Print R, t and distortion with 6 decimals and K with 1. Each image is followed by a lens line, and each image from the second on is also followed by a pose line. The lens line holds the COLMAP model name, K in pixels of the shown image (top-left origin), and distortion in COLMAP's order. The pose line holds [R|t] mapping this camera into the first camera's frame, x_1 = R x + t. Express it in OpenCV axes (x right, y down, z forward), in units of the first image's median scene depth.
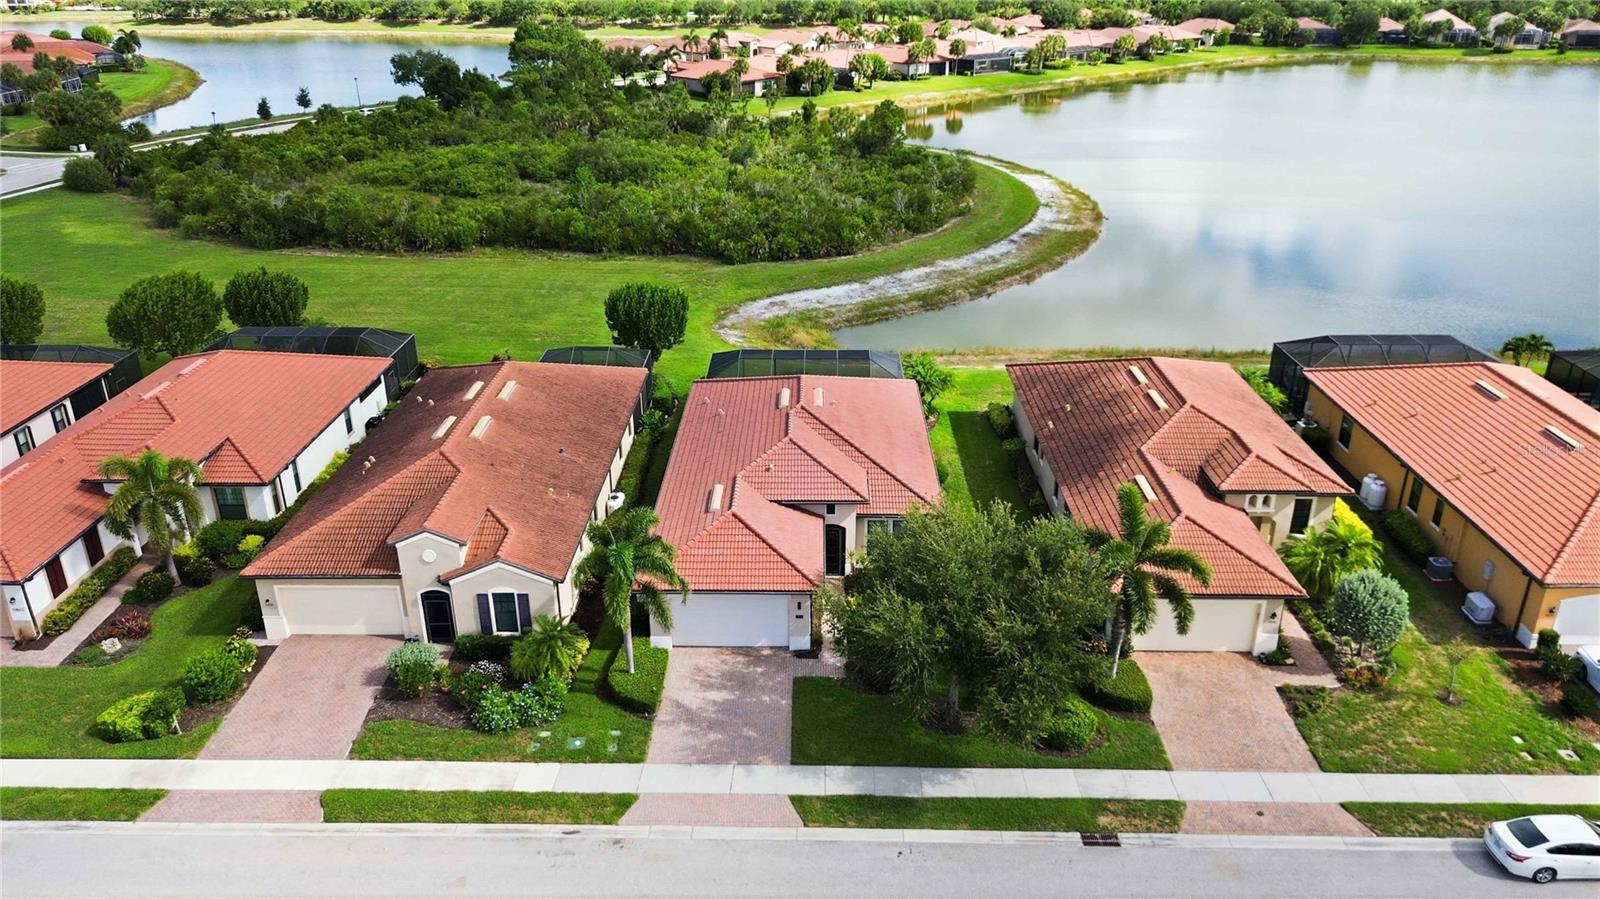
lens RADIAL K [[1139.9, 0, 794.0], [0, 1139.9, 453.5], [0, 0, 1]] dist [0.069238, -0.069758]
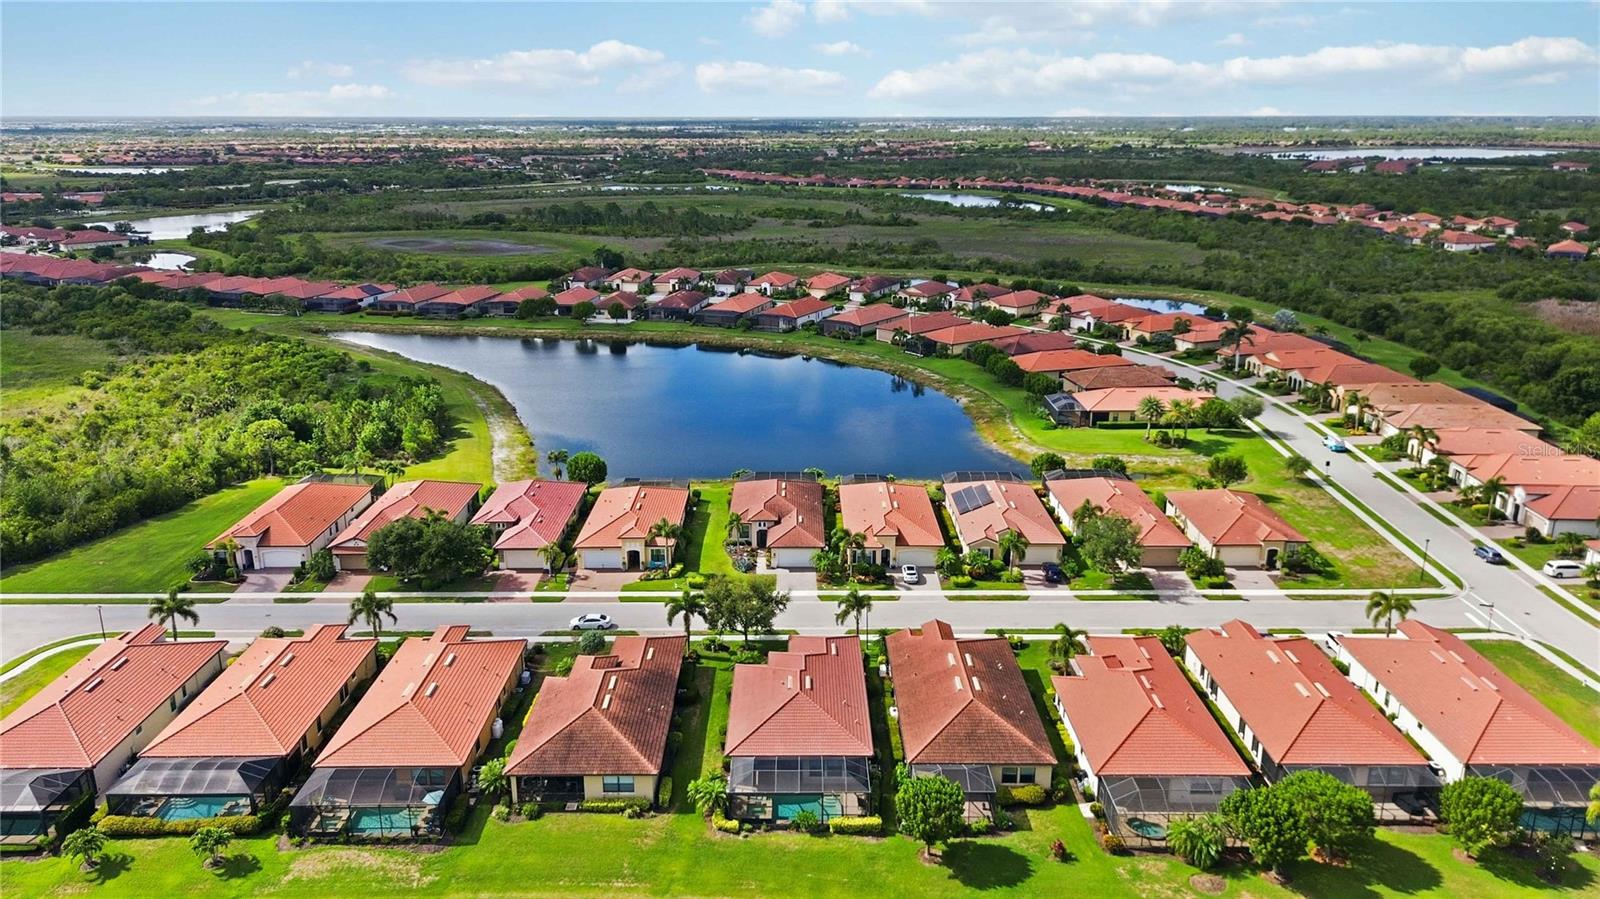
lens RADIAL K [[1139.9, 0, 797.5], [0, 1139.9, 454.0], [0, 0, 1]] dist [0.069238, -0.069758]
pose [[-0.999740, 0.014514, -0.017564, 0.031018], [-0.000407, 0.759376, 0.650652, -1.295937], [0.022781, 0.650490, -0.759173, 1.815291]]
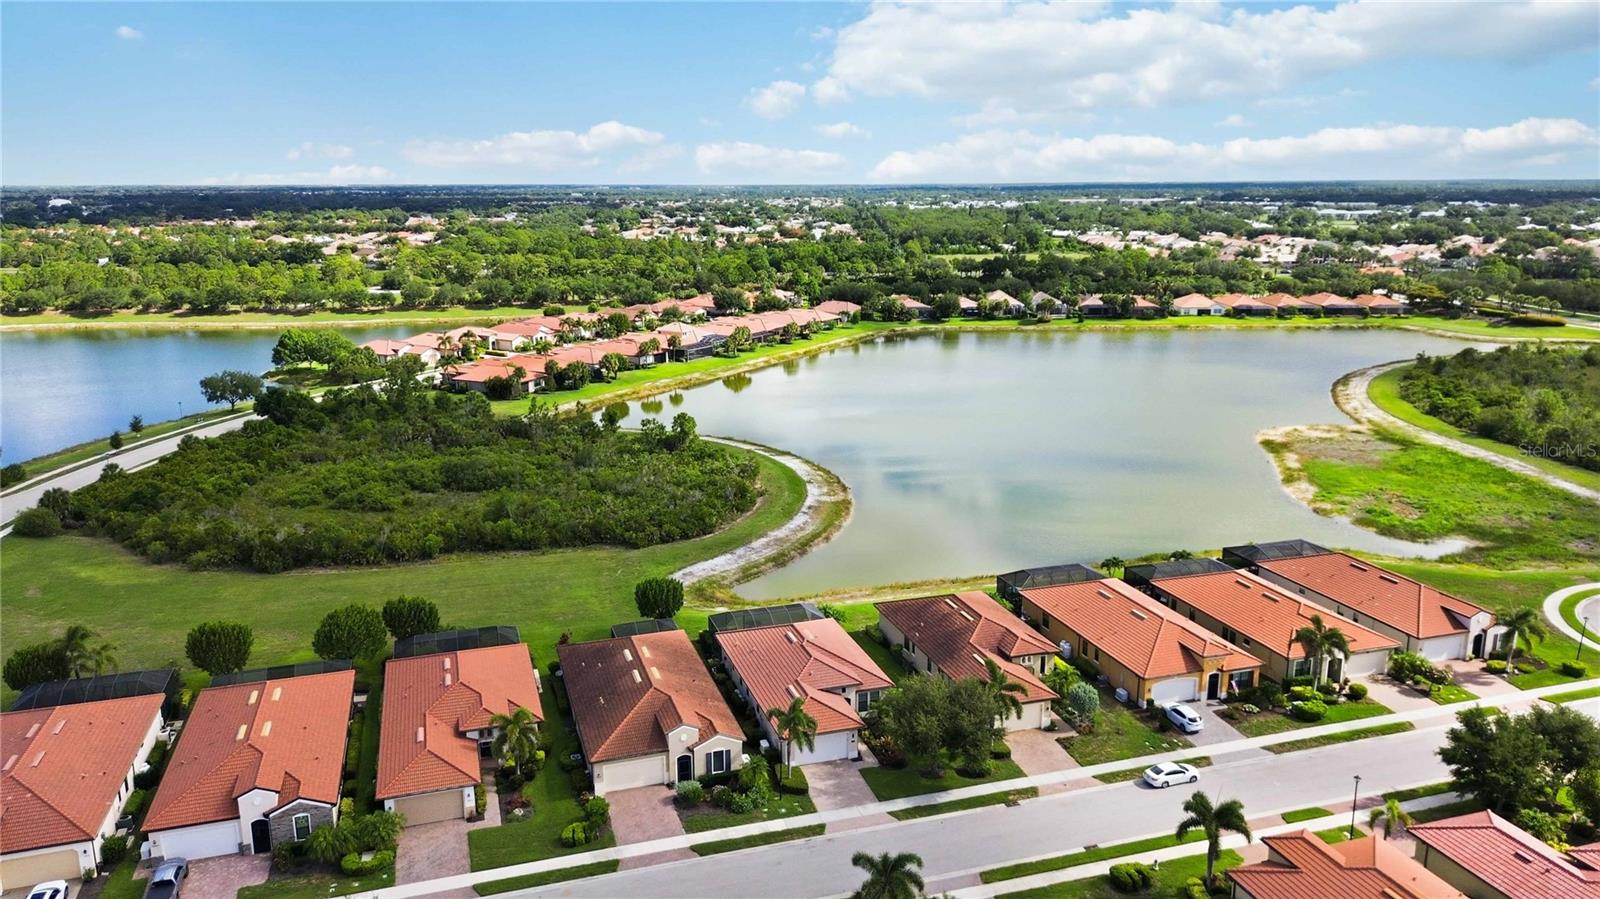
lens RADIAL K [[1139.9, 0, 794.6], [0, 1139.9, 444.1], [0, 0, 1]] dist [0.069238, -0.069758]
pose [[0.947155, -0.070823, 0.312861, -0.484055], [0.129107, 0.977004, -0.169692, -0.033285], [-0.293649, 0.201117, 0.934517, -0.716395]]
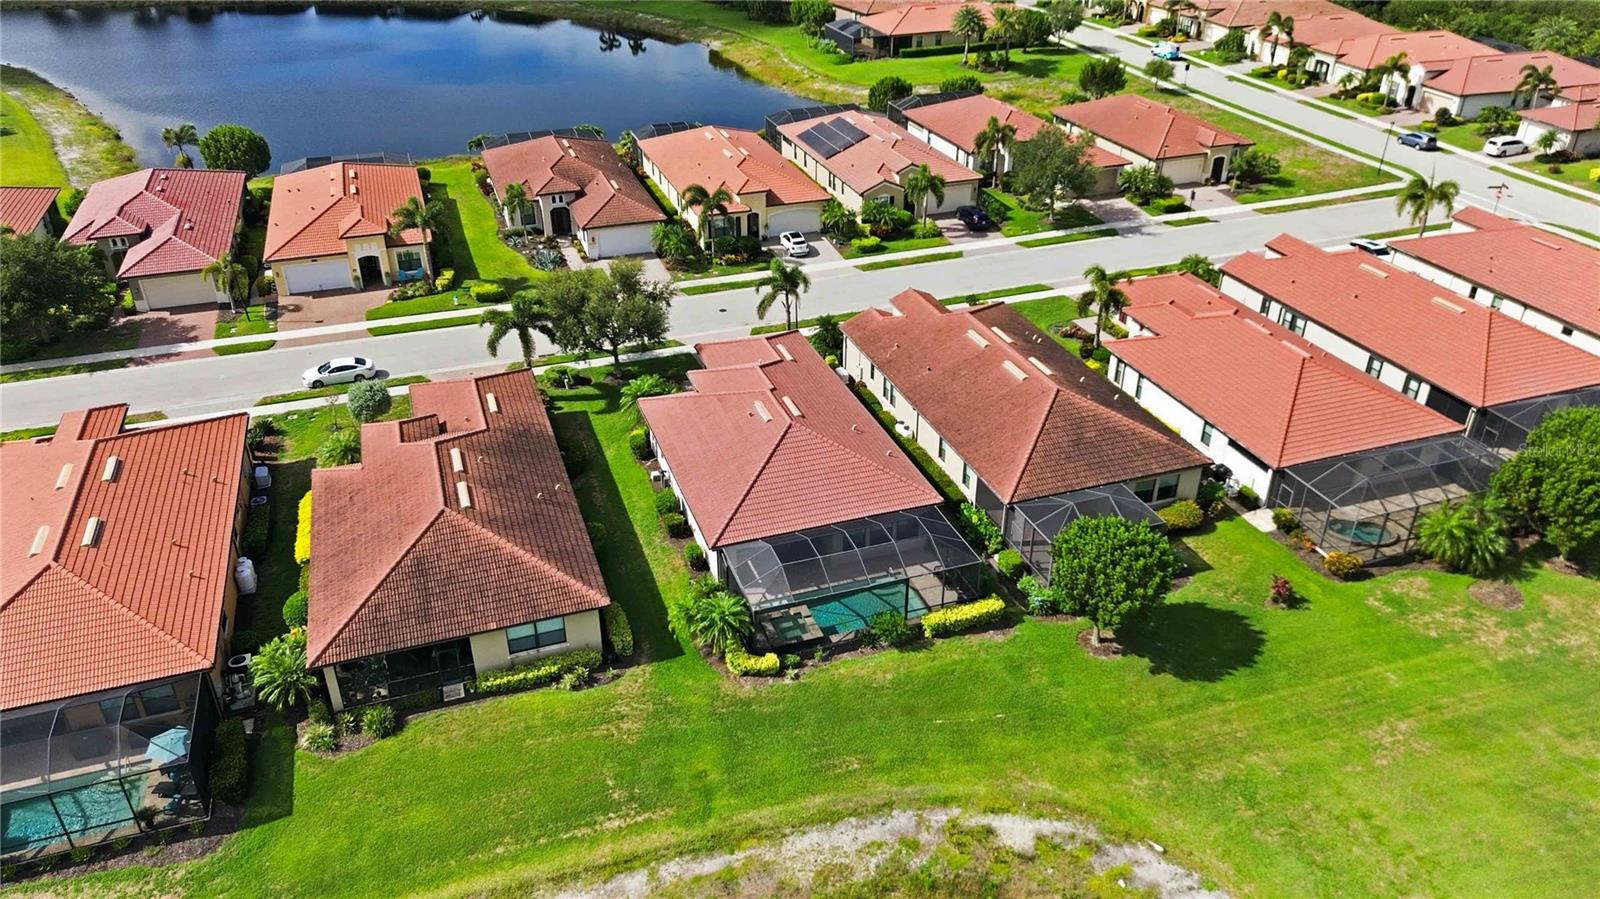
lens RADIAL K [[1139.9, 0, 797.5], [0, 1139.9, 446.2], [0, 0, 1]] dist [0.069238, -0.069758]
pose [[-0.936617, 0.182883, -0.298835, 0.277335], [-0.134050, 0.600985, 0.787939, -0.766026], [0.323696, 0.778056, -0.538377, 1.368107]]
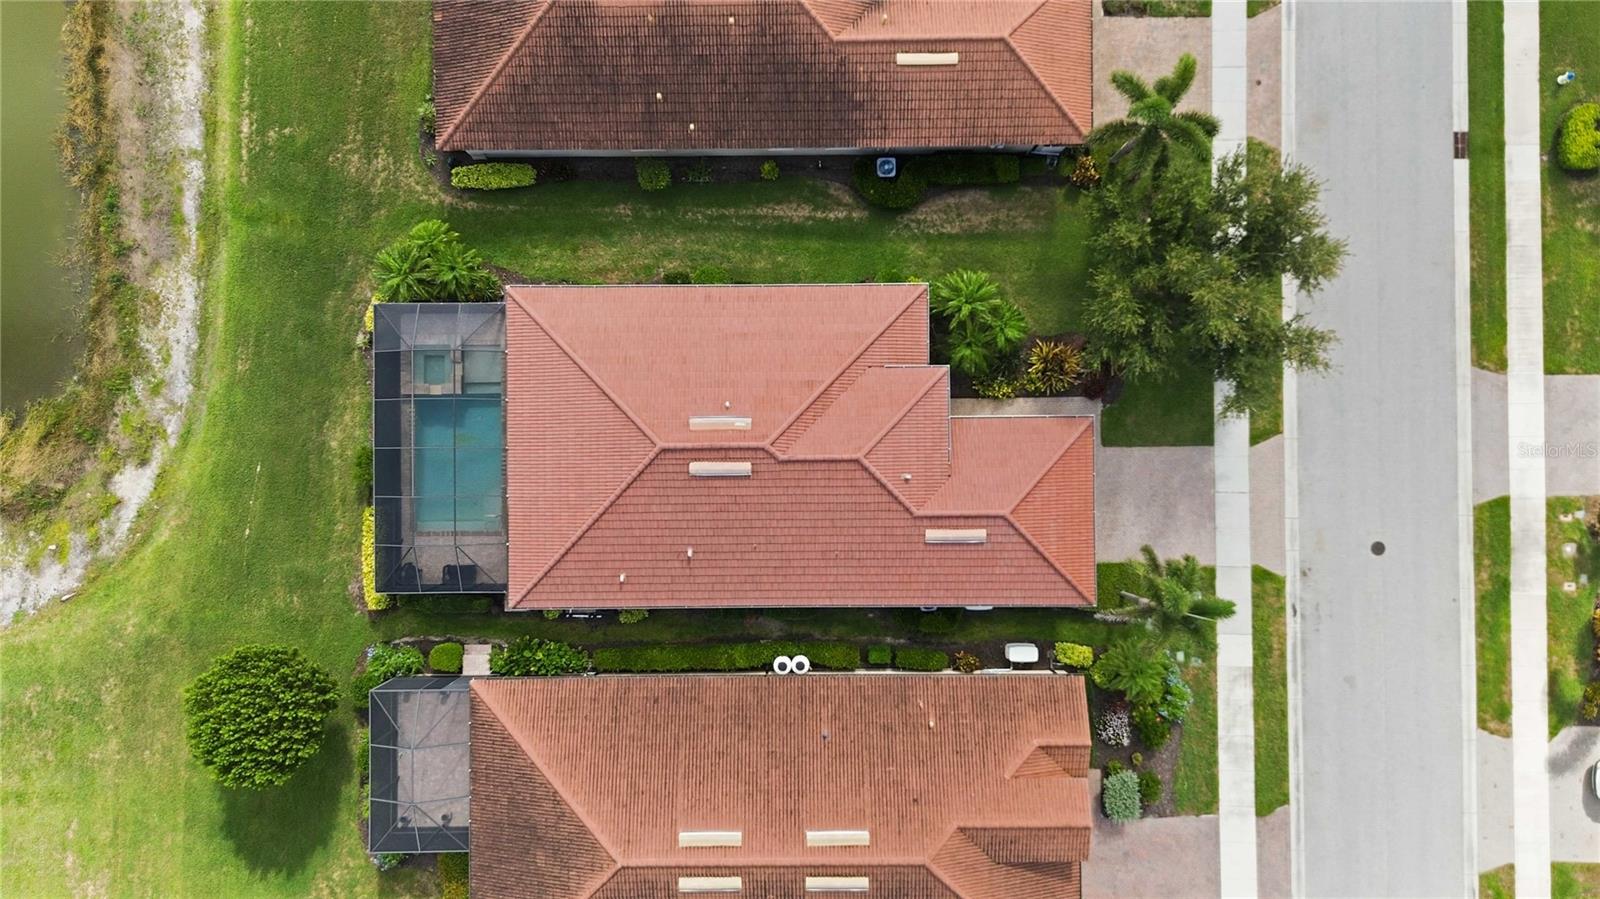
lens RADIAL K [[1139.9, 0, 795.8], [0, 1139.9, 444.9], [0, 0, 1]] dist [0.069238, -0.069758]
pose [[-0.028344, -0.999525, 0.012119, -0.002531], [0.411513, -0.000619, 0.911404, -0.604401], [-0.910963, 0.030820, 0.411335, 0.530168]]
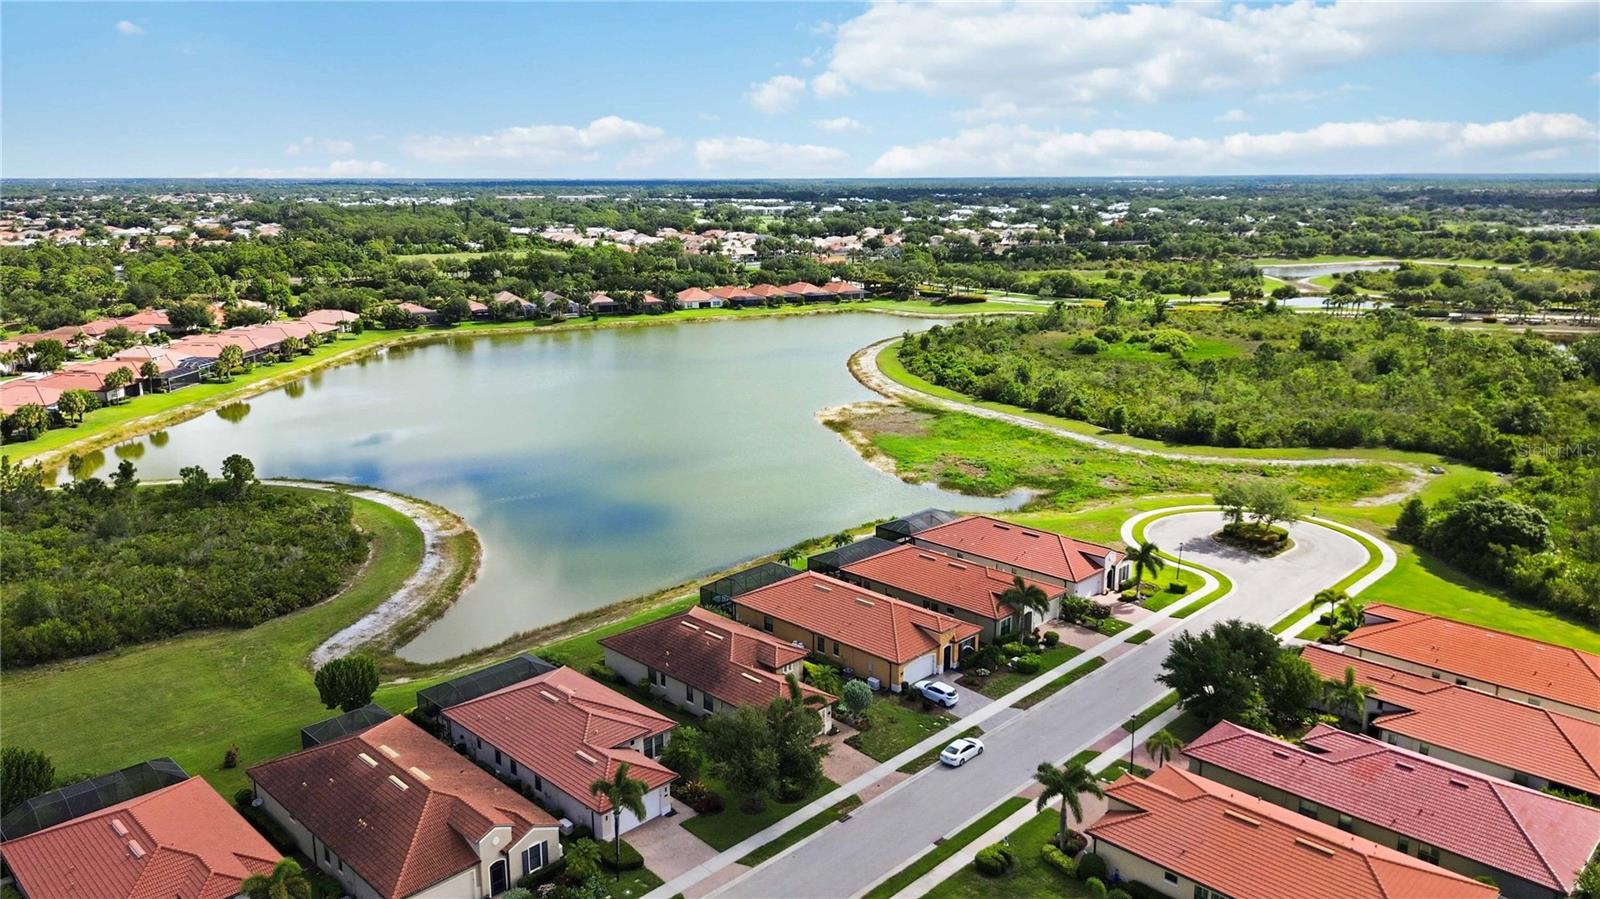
lens RADIAL K [[1139.9, 0, 797.5], [0, 1139.9, 443.5], [0, 0, 1]] dist [0.069238, -0.069758]
pose [[0.688636, -0.163173, 0.706509, -0.749962], [0.293150, 0.953824, -0.065442, -0.156926], [-0.663207, 0.252179, 0.704671, -0.454161]]
